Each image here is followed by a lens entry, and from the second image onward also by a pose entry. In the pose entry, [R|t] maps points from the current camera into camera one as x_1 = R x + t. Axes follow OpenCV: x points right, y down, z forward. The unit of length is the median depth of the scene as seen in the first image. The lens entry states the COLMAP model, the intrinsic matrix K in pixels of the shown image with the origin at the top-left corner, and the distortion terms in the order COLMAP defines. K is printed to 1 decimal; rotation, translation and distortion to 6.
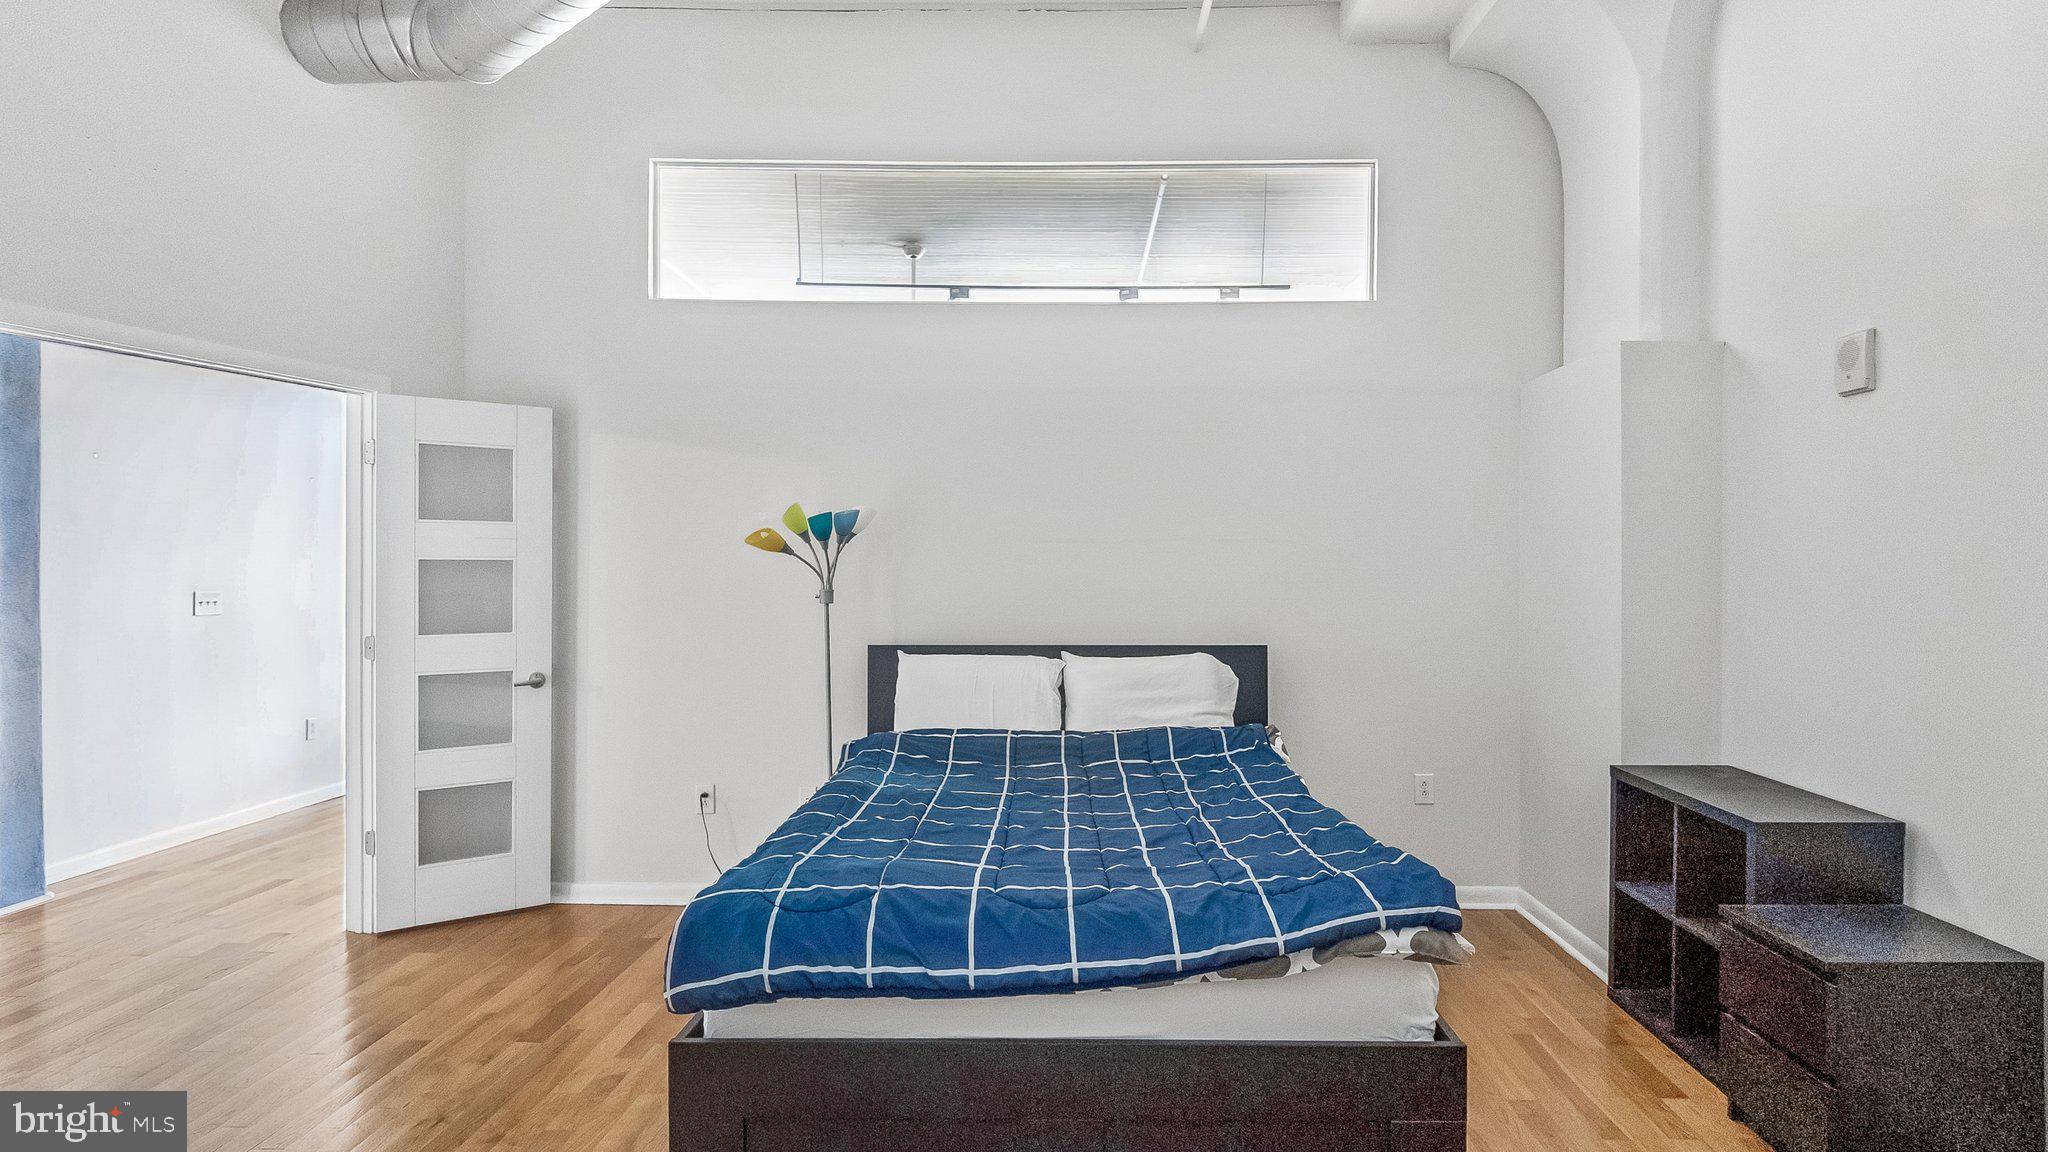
lens RADIAL K [[1057.5, 0, 1086.9], [0, 1057.5, 562.4], [0, 0, 1]] dist [0.019116, -0.022357]
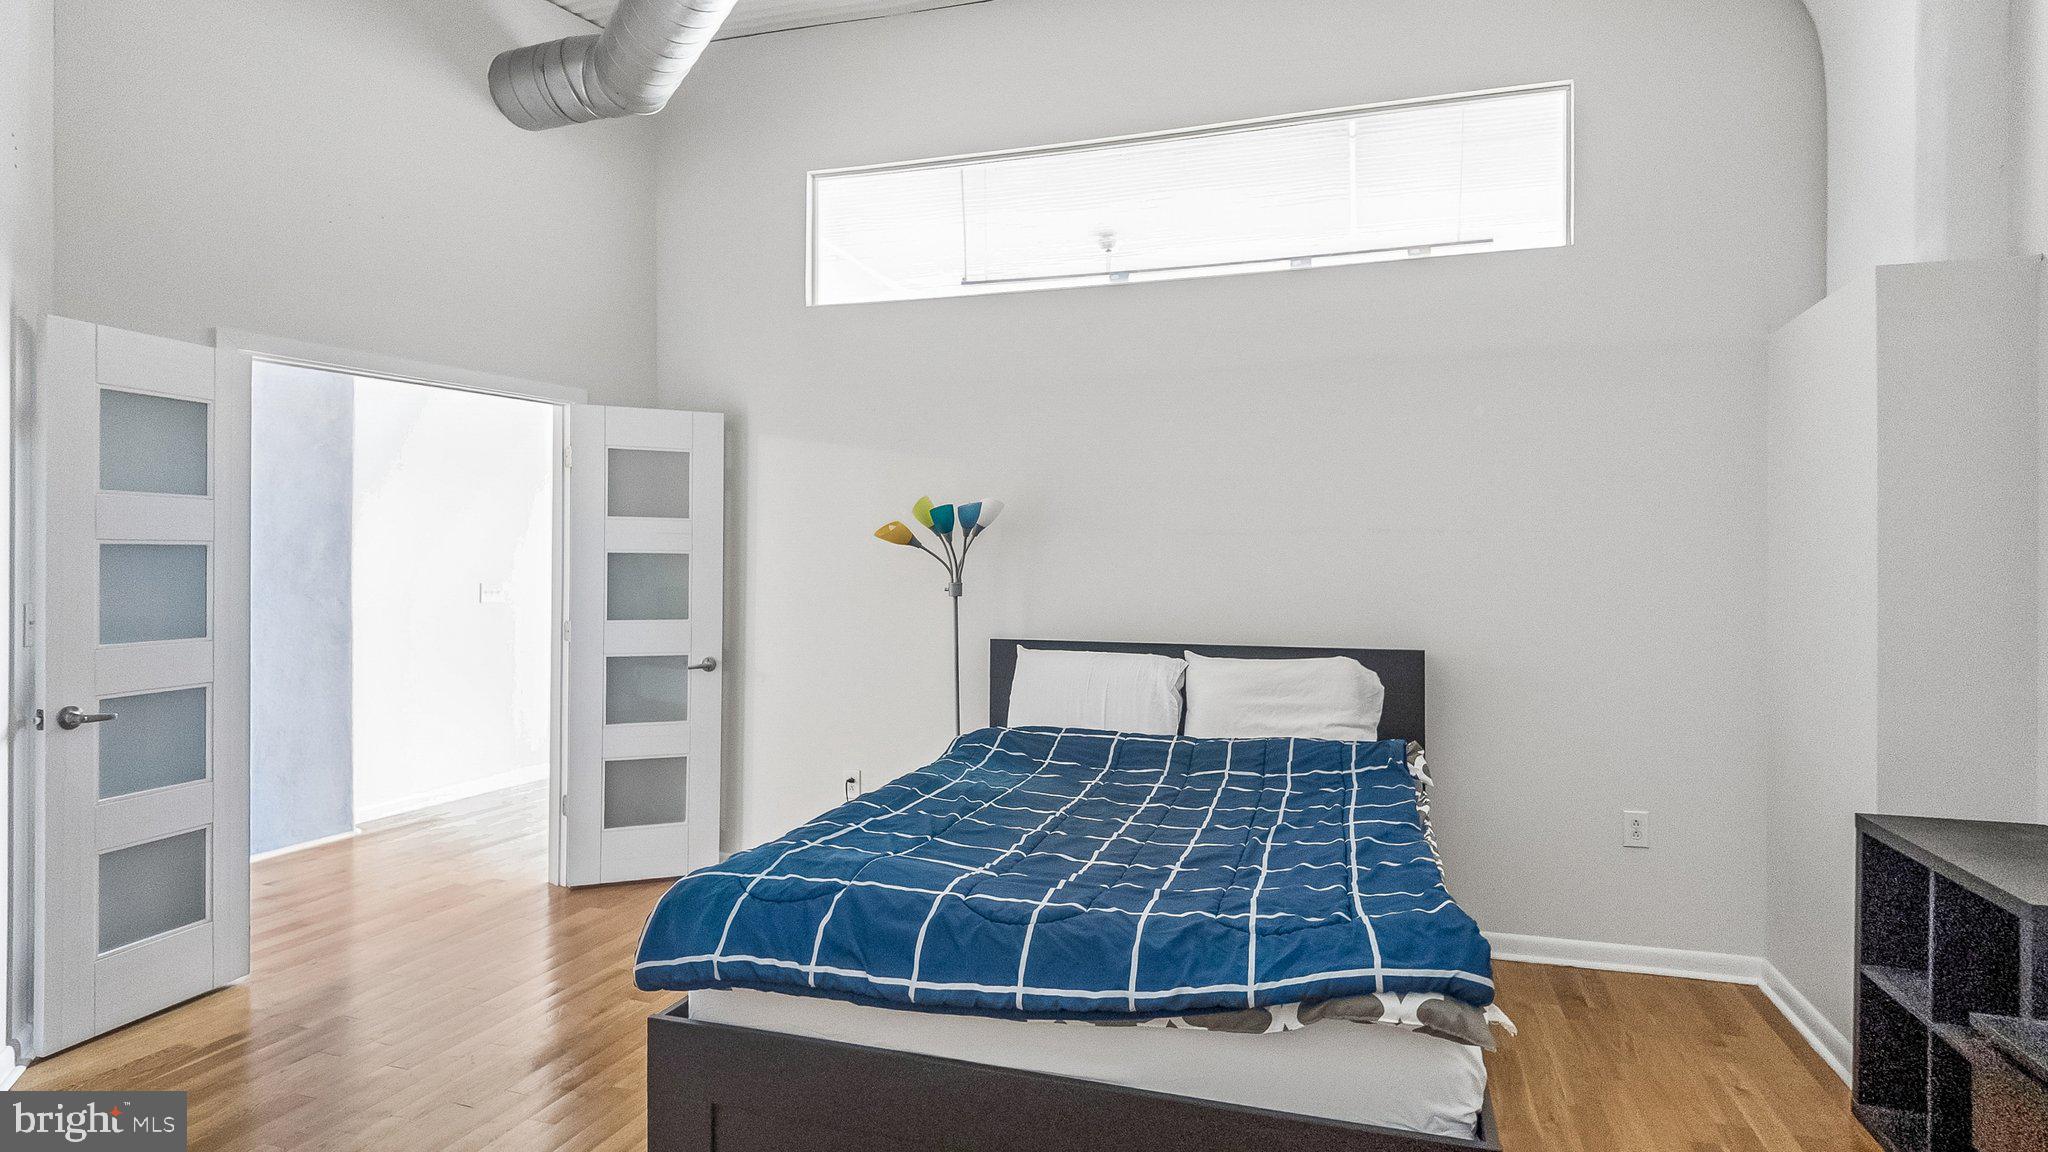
lens RADIAL K [[1057.5, 0, 1055.8], [0, 1057.5, 566.4], [0, 0, 1]] dist [0.019116, -0.022357]
pose [[0.954945, 0.002391, -0.296774, 0.159189], [-0.003028, 0.999994, -0.001689, 0.013270], [0.296768, 0.002512, 0.954946, 0.085275]]
